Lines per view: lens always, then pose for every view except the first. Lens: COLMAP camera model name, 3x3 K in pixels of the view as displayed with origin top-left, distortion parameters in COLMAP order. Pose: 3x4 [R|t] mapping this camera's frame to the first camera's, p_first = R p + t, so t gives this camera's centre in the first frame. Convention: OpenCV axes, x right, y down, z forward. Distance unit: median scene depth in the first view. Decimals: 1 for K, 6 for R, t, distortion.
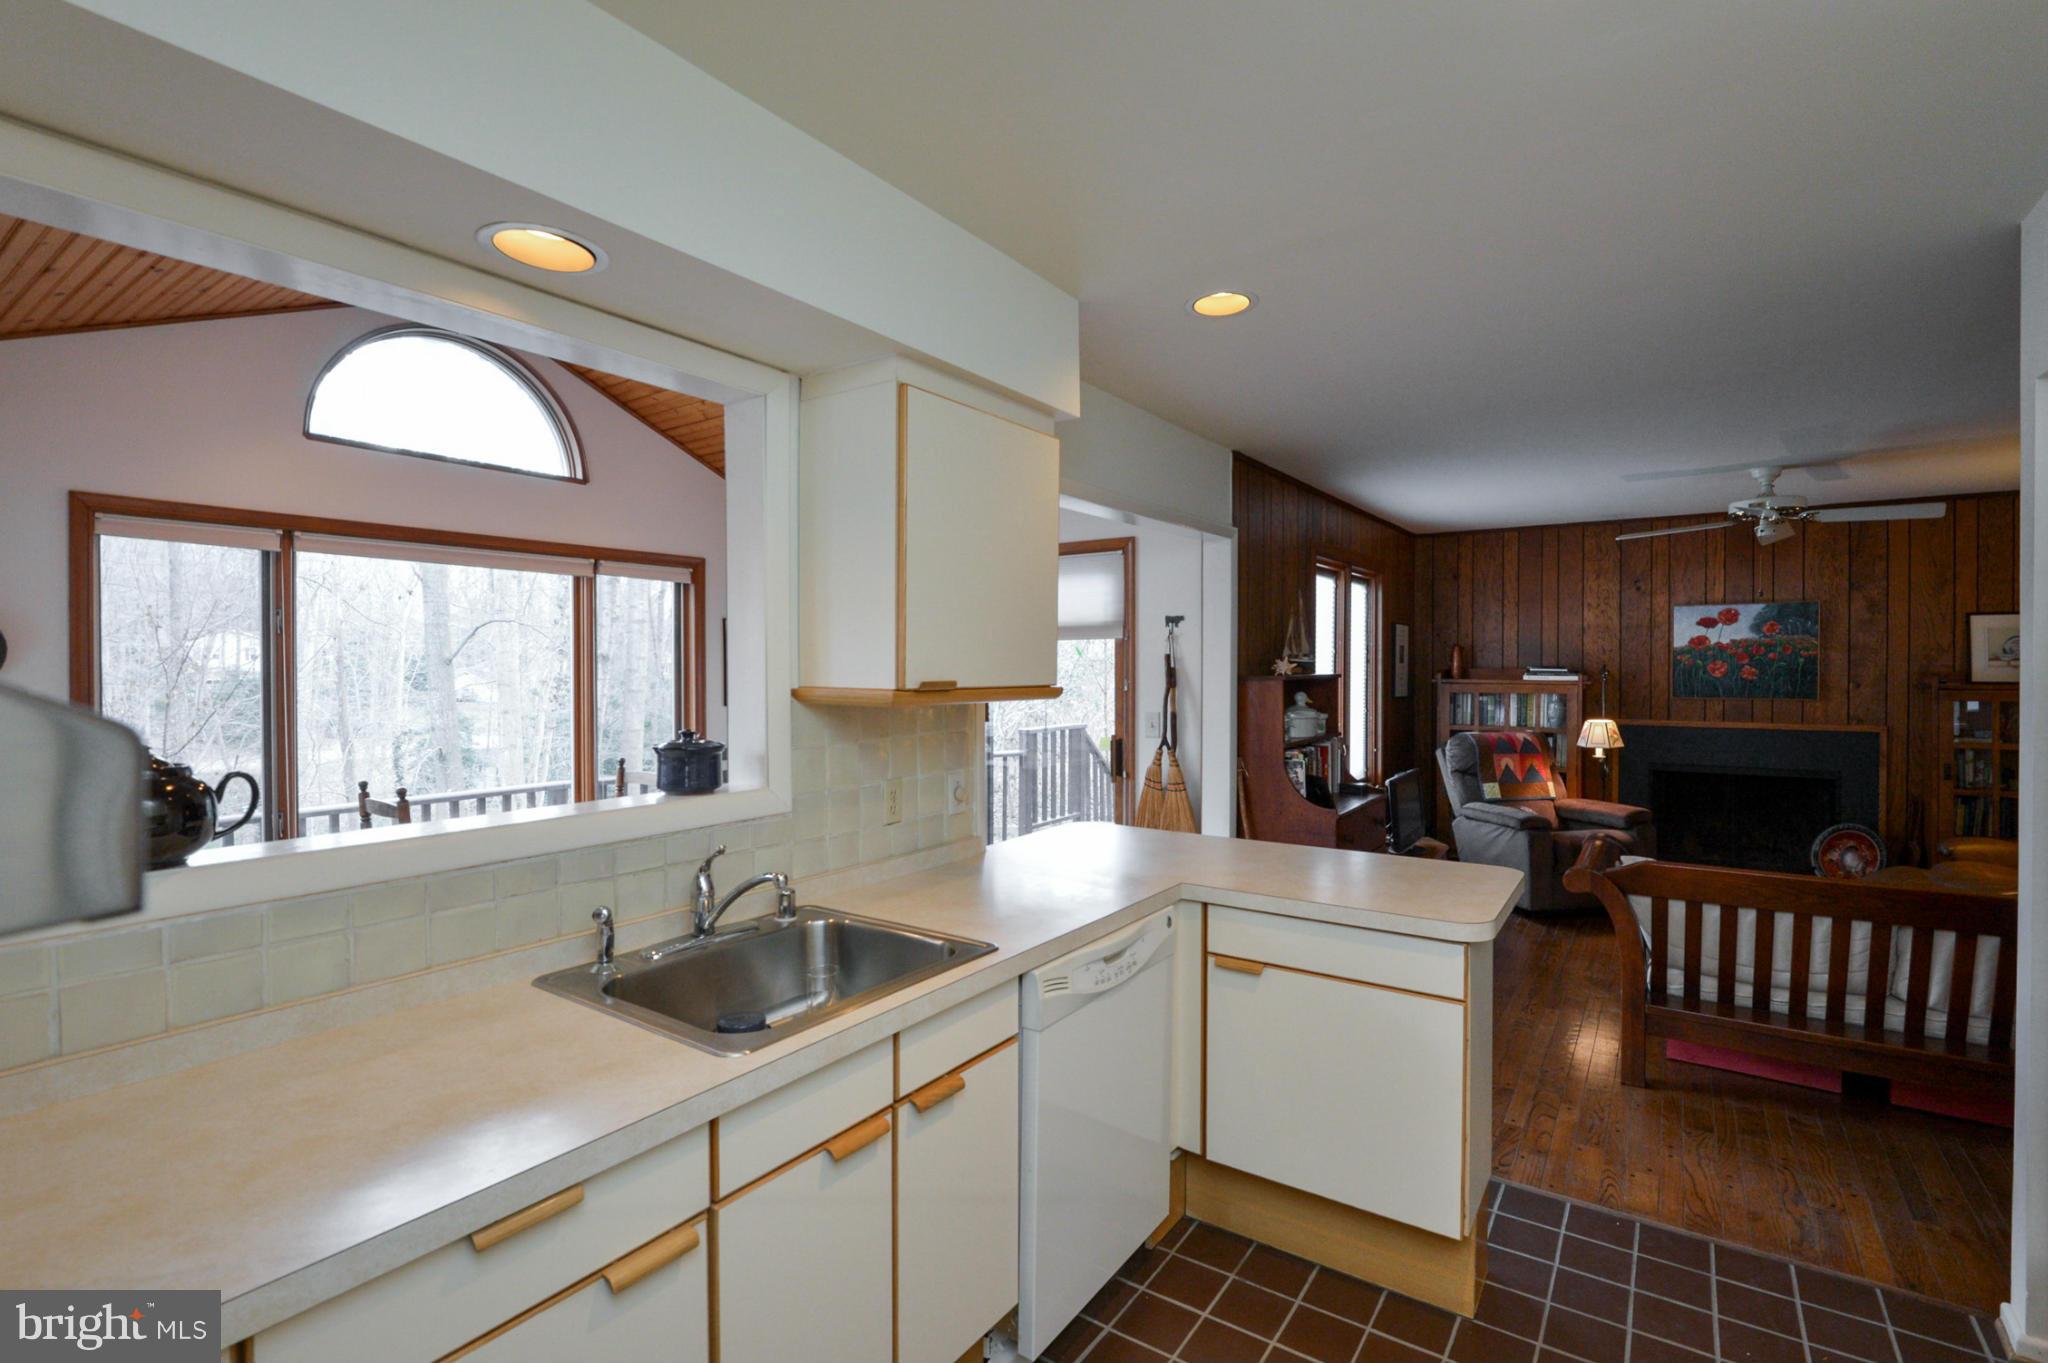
lens RADIAL K [[939.2, 0, 1026.5], [0, 939.2, 677.5], [0, 0, 1]] dist [0.001472, -0.011733]
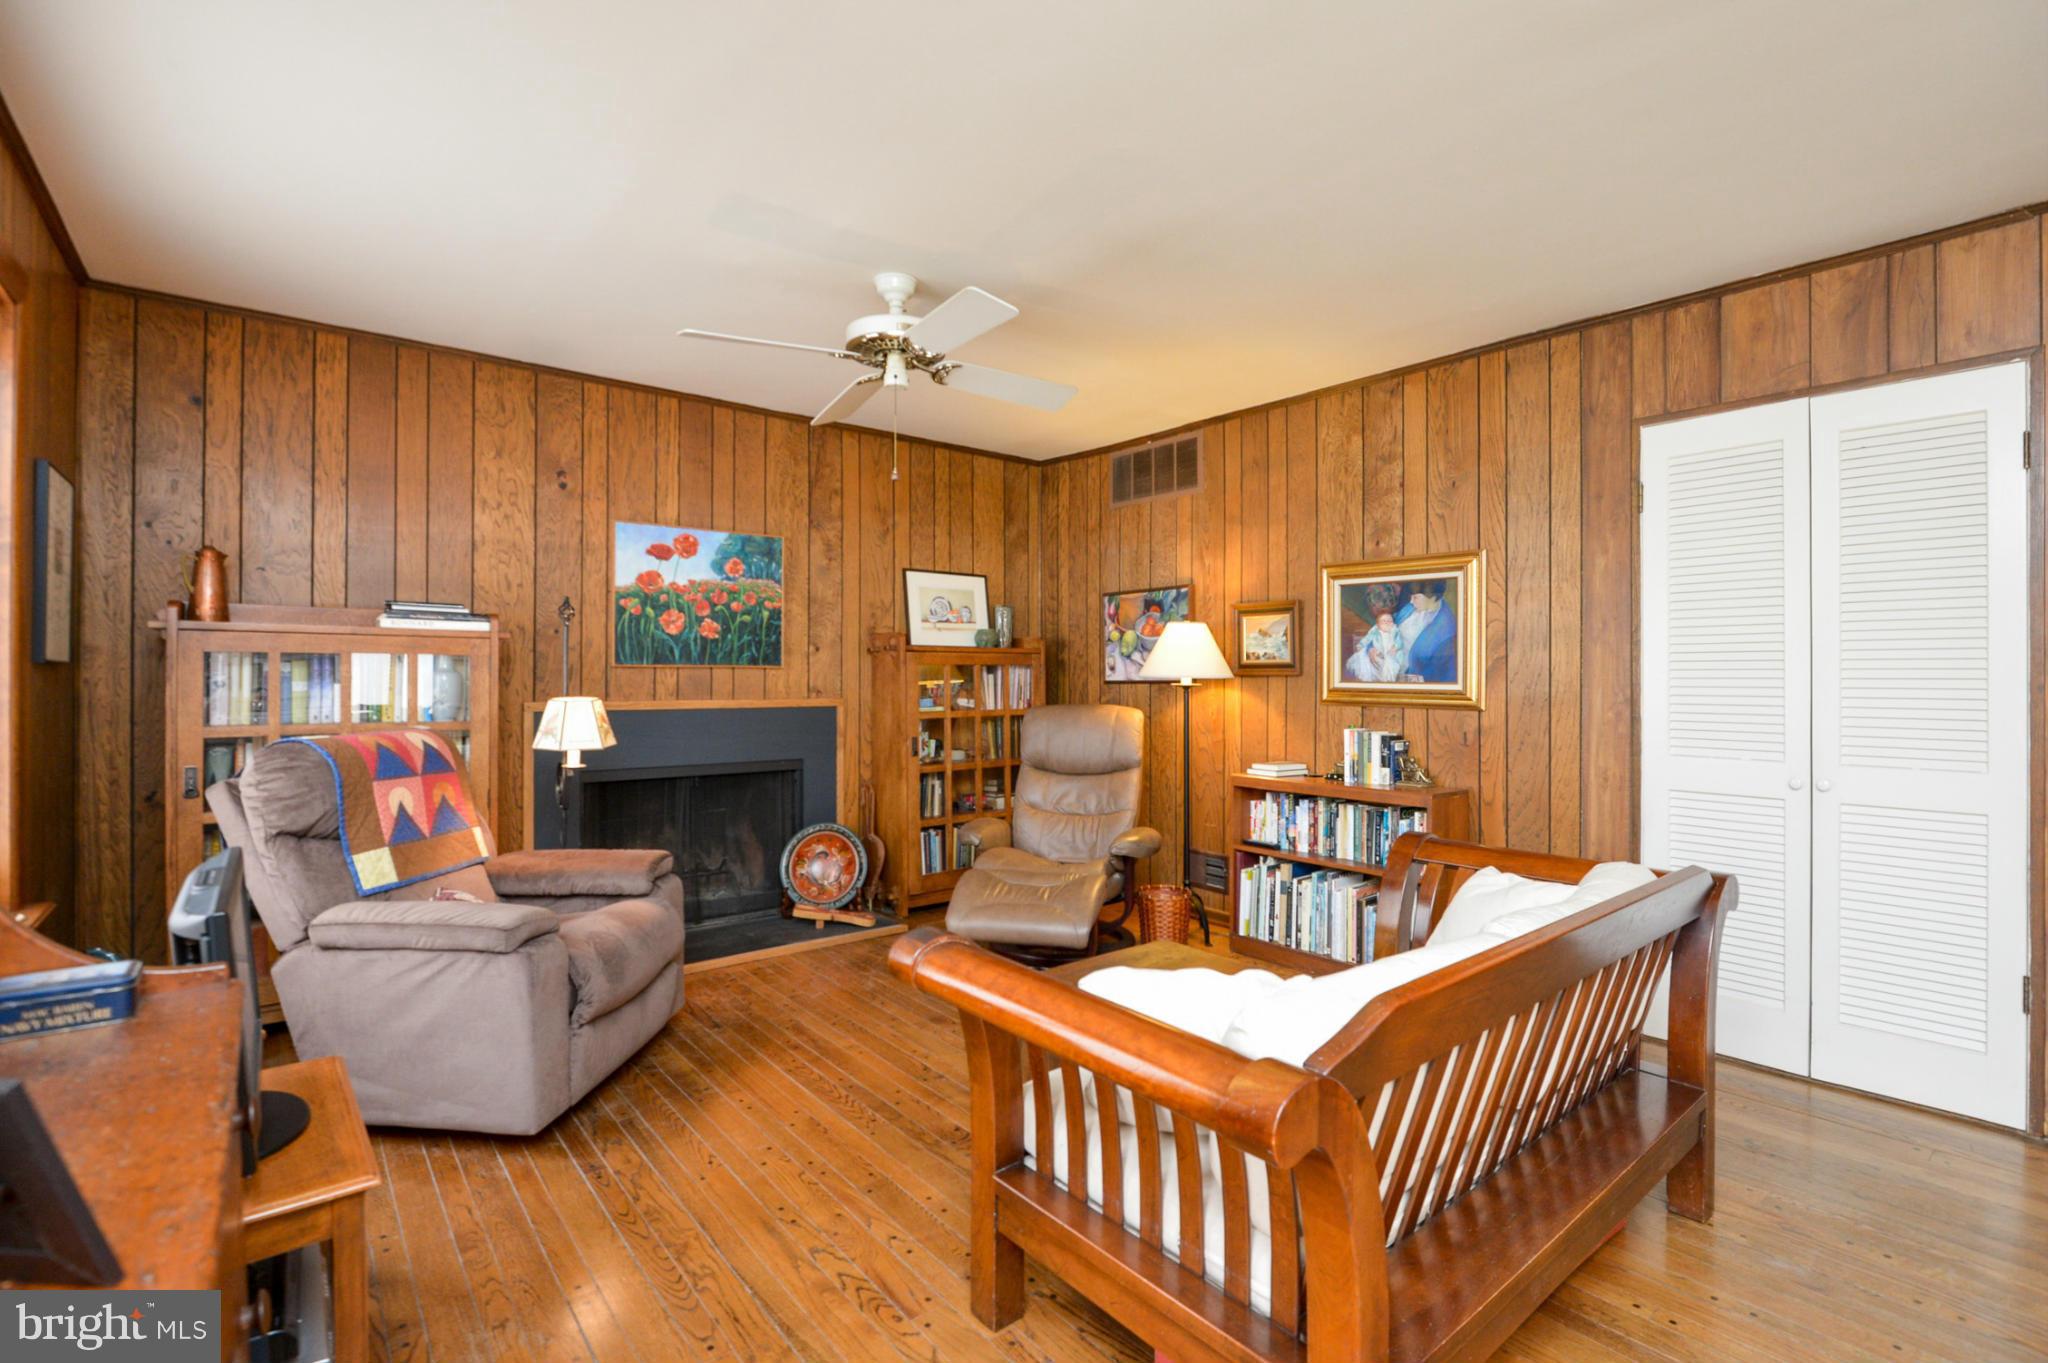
lens RADIAL K [[939.2, 0, 1026.5], [0, 939.2, 677.5], [0, 0, 1]] dist [0.001472, -0.011733]
pose [[0.283663, 0.002069, 0.958922, 0.165377], [0.010714, 0.999928, -0.005327, 0.037887], [-0.958864, 0.011785, 0.283620, 0.577612]]
